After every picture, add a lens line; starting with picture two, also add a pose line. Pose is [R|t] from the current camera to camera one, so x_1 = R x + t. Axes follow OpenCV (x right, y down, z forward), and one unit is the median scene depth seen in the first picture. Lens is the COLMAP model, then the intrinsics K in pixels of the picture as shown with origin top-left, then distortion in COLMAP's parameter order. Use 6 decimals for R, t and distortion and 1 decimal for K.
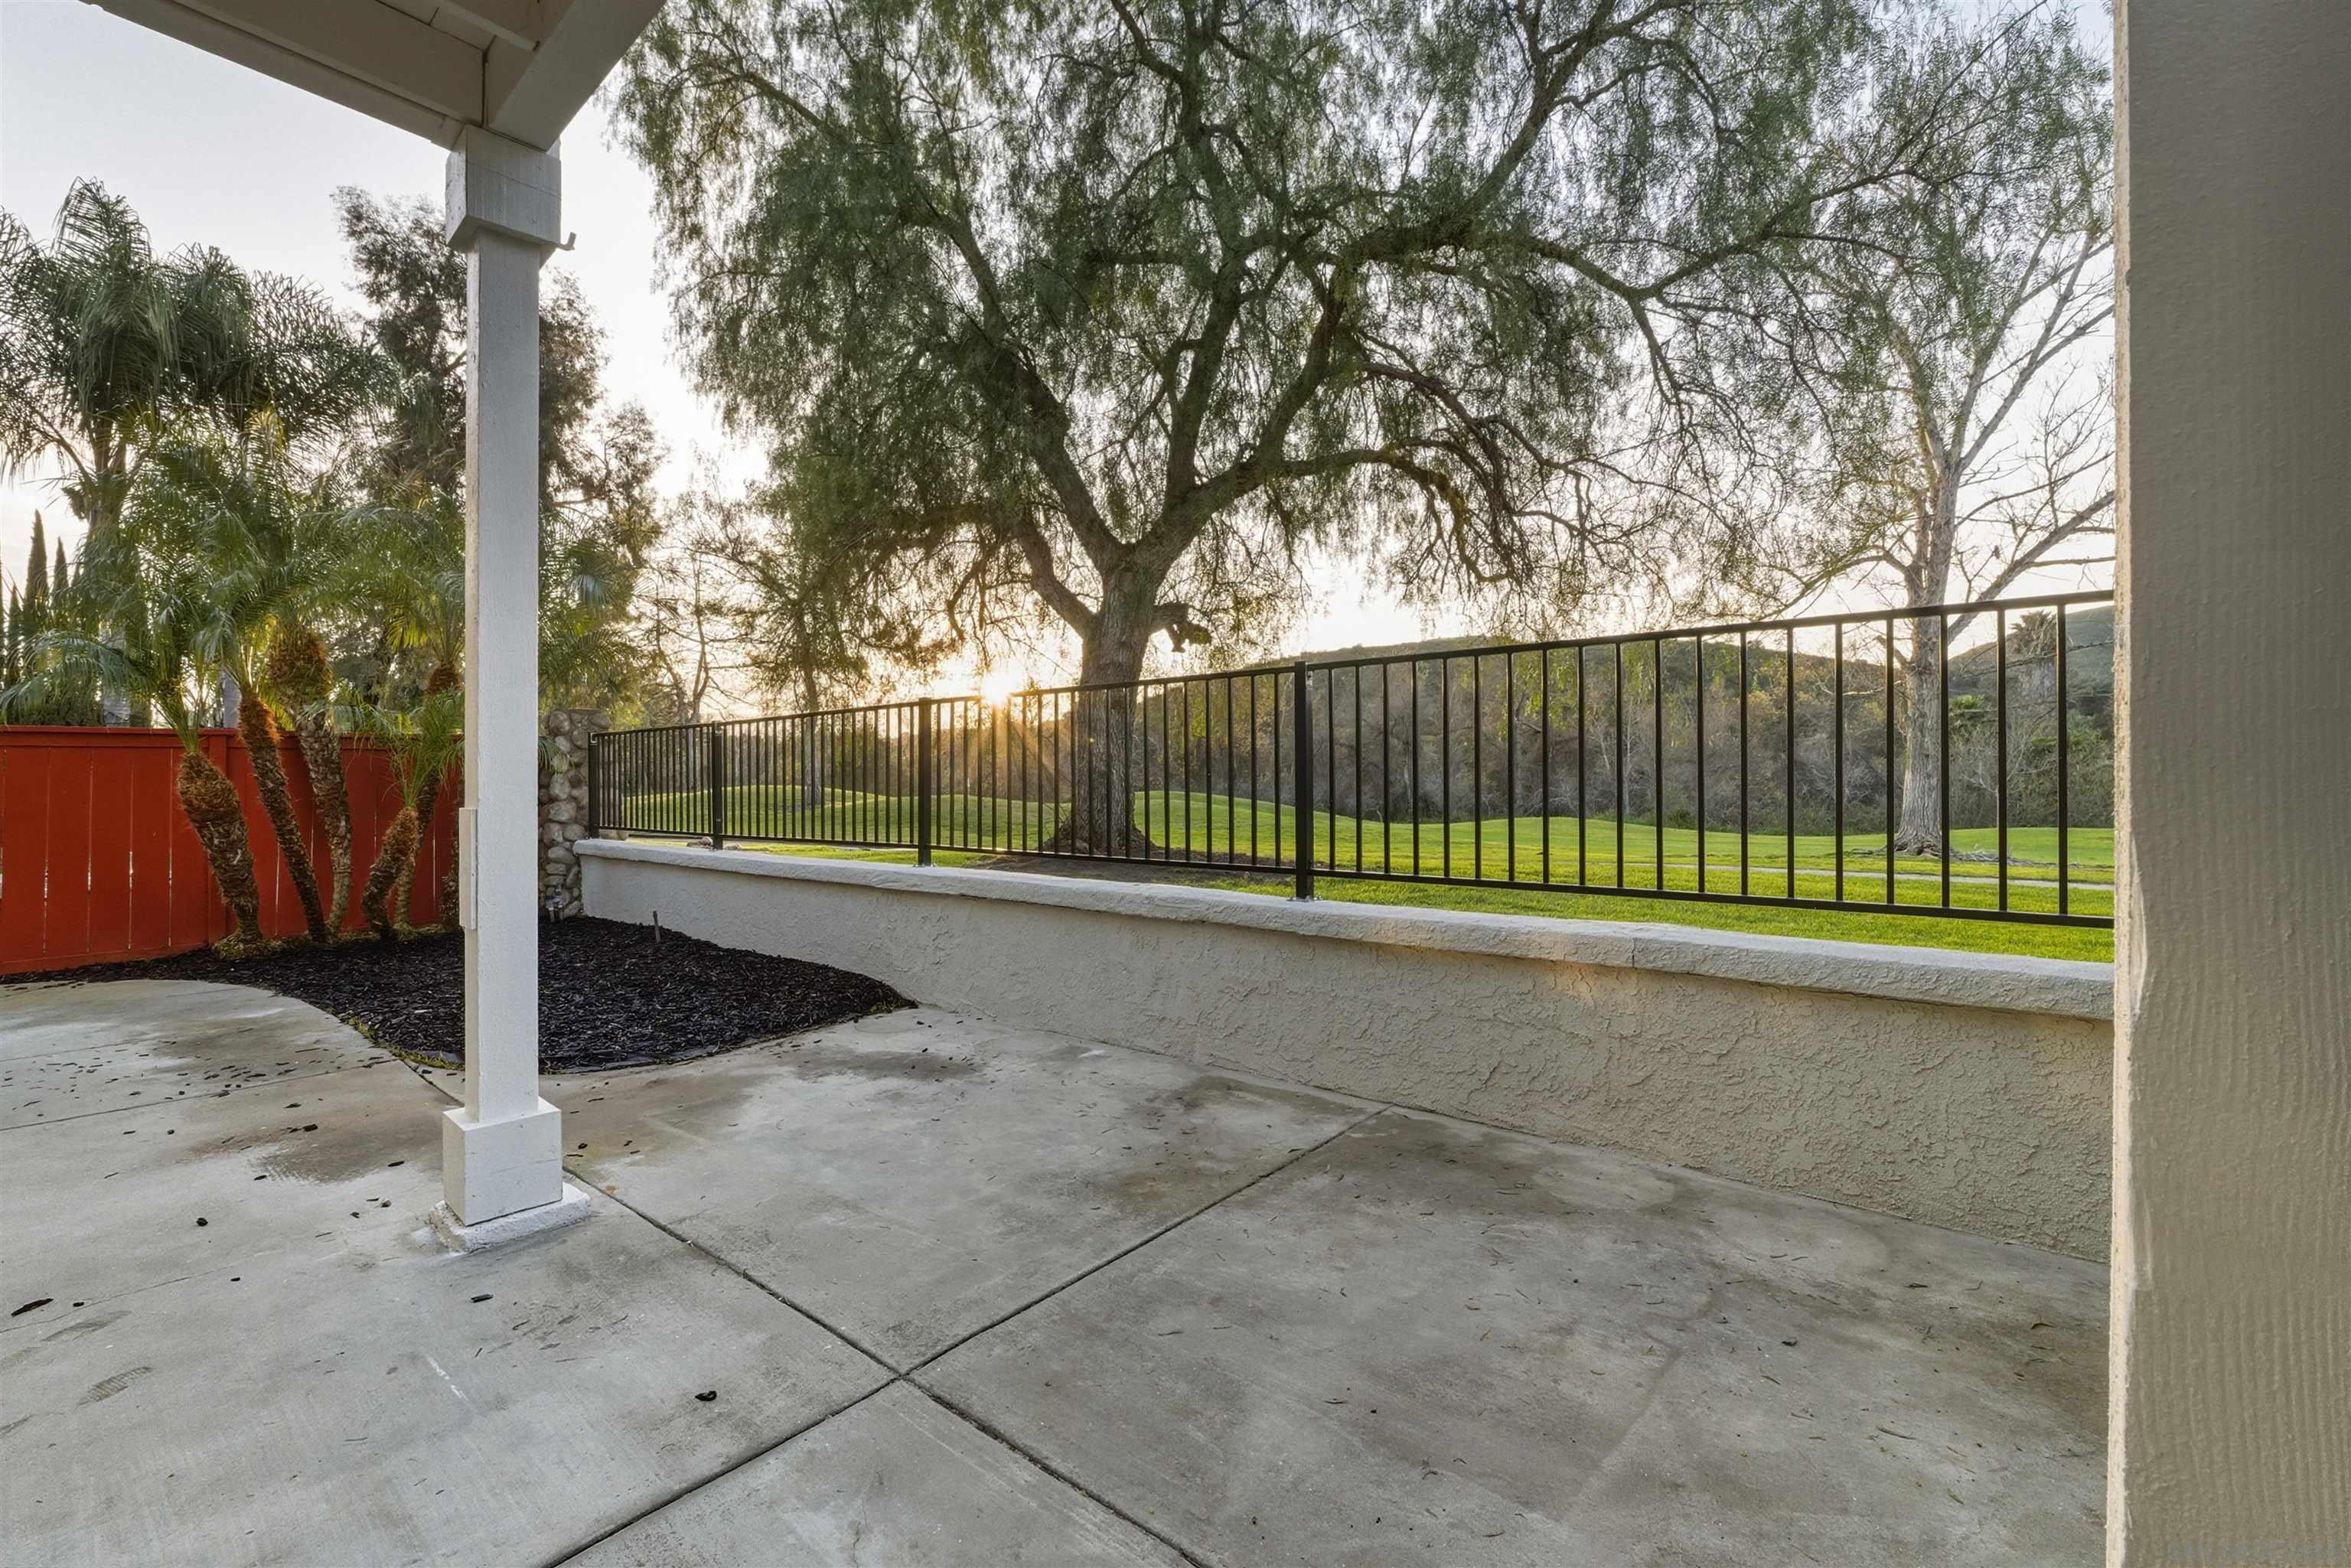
lens RADIAL K [[1006.4, 0, 1178.3], [0, 1006.4, 794.2], [0, 0, 1]] dist [-0.020768, 0.004762]
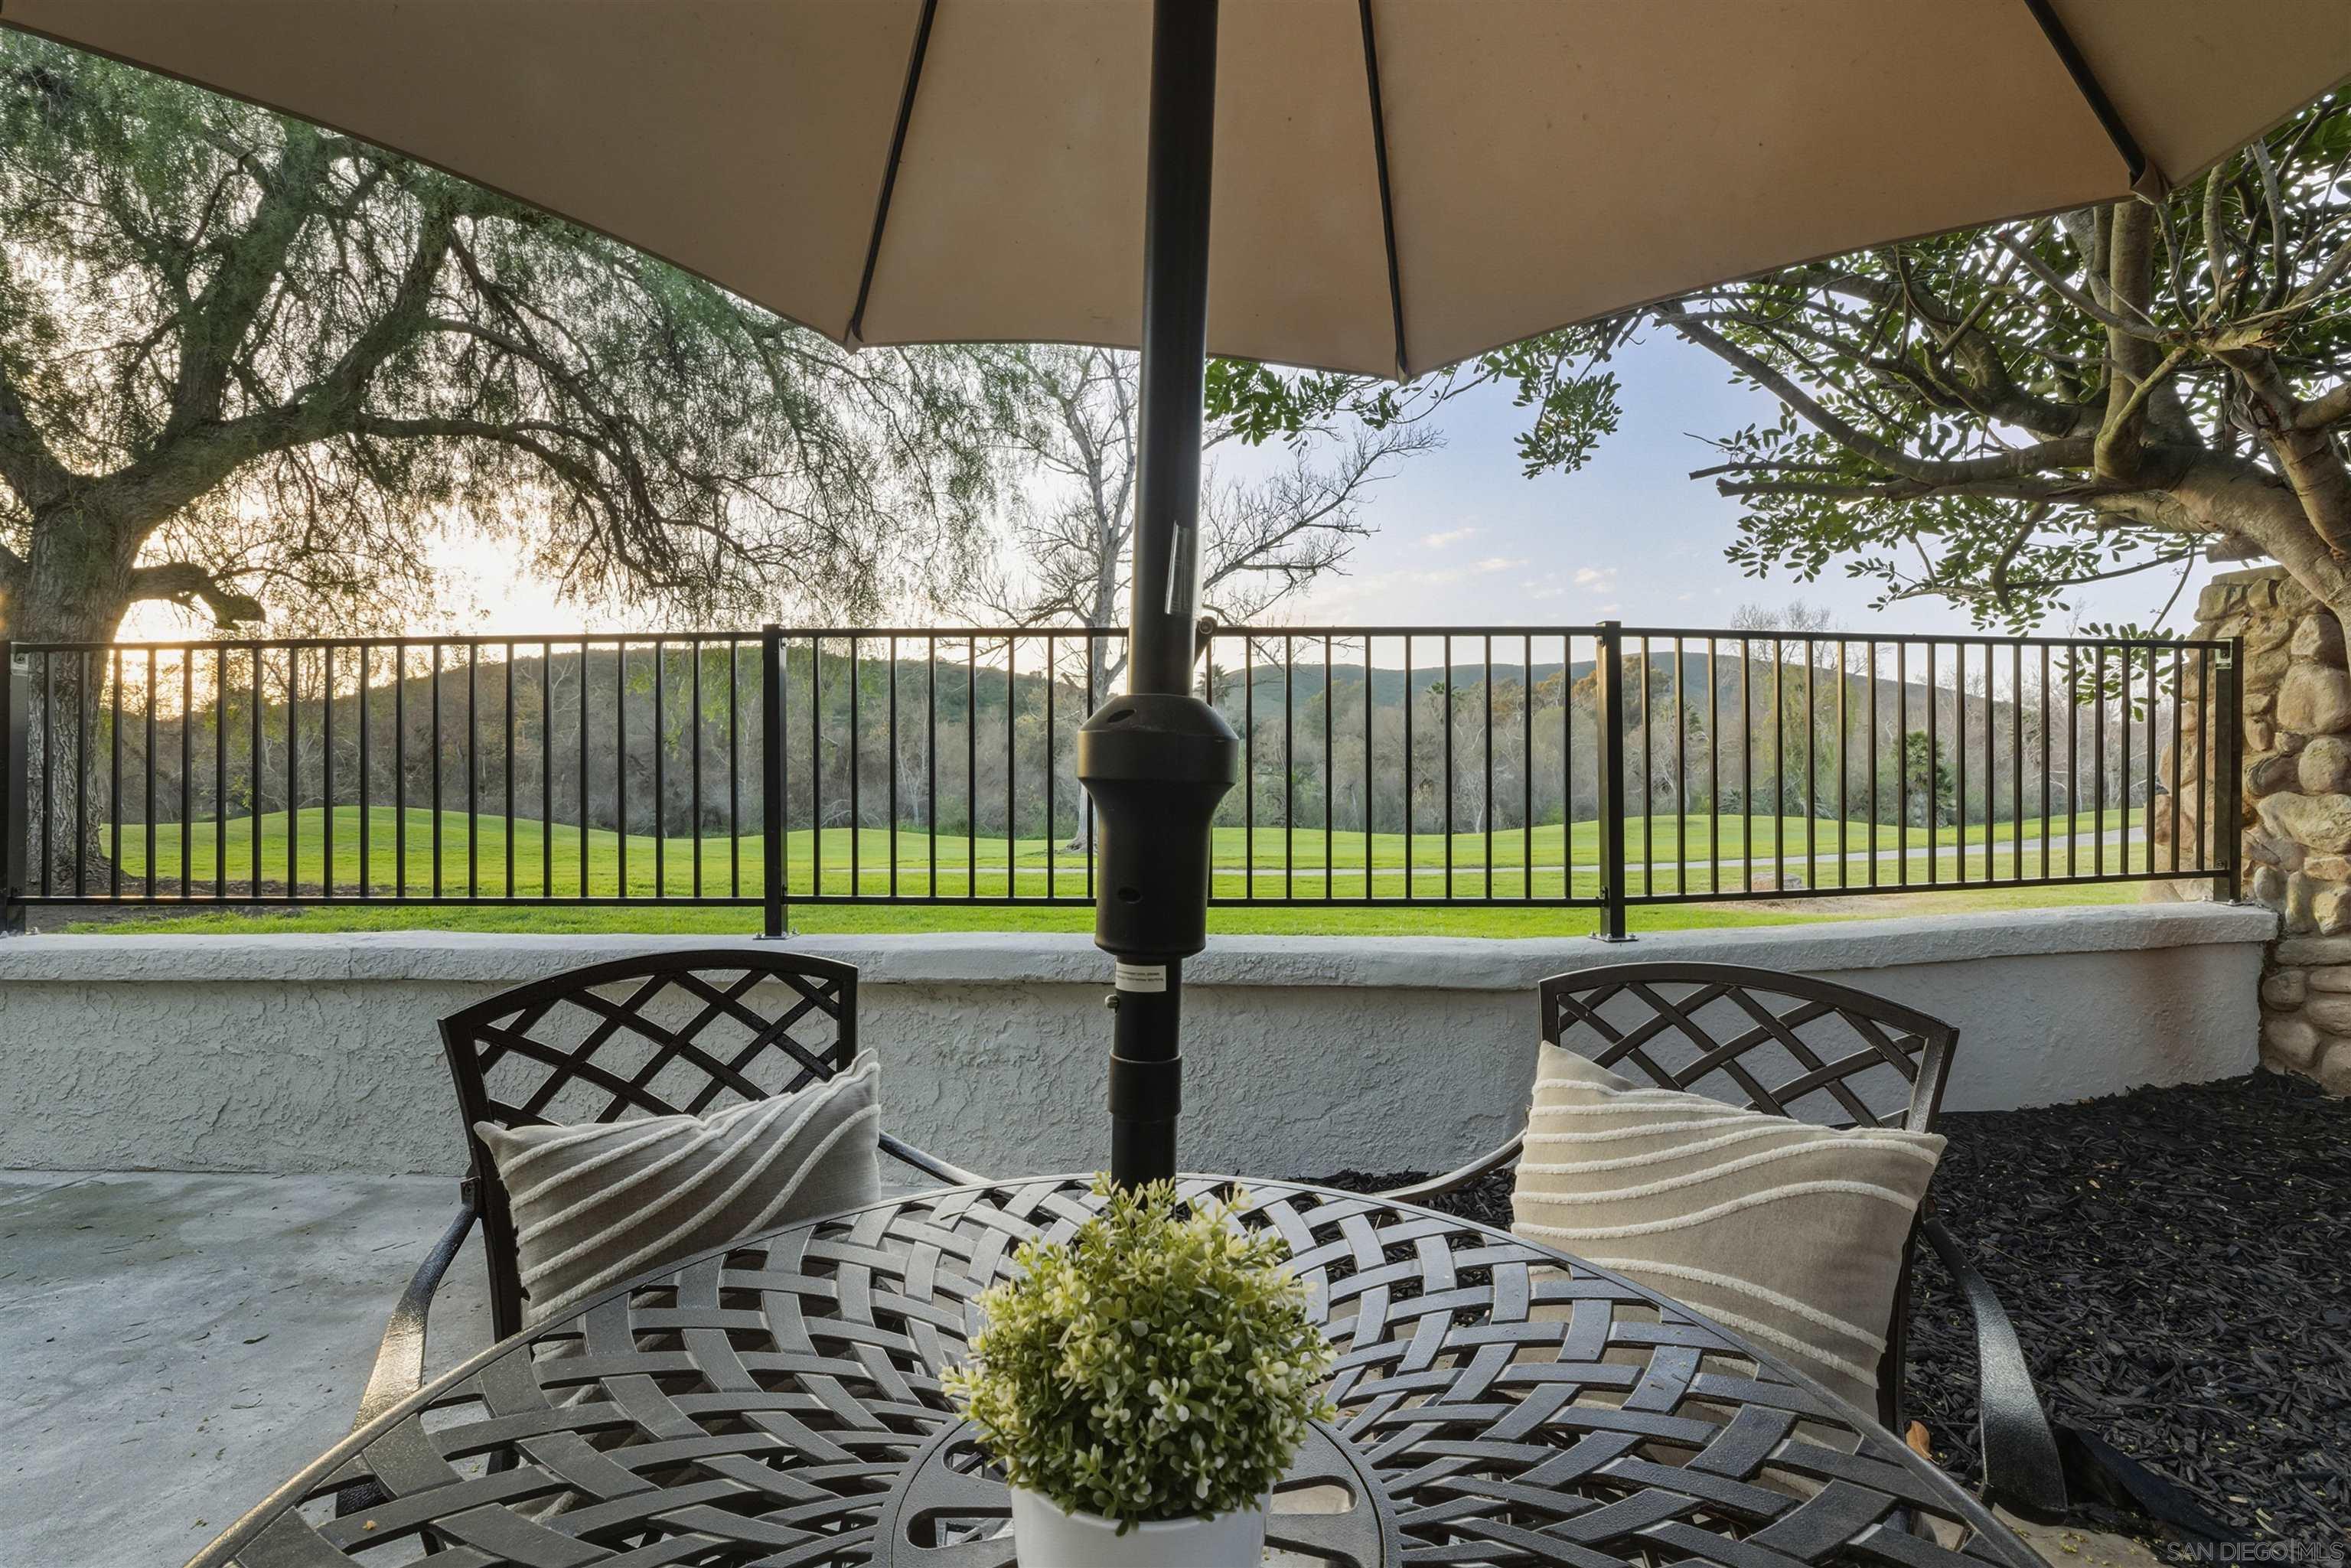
lens RADIAL K [[989.0, 0, 1175.5], [0, 989.0, 784.0], [0, 0, 1]] dist [0.002258, 0.000619]
pose [[0.802534, 0.004745, 0.596588, 0.147908], [0.009017, 0.999758, -0.020082, 0.002360], [-0.596539, 0.021496, 0.802296, -0.074826]]
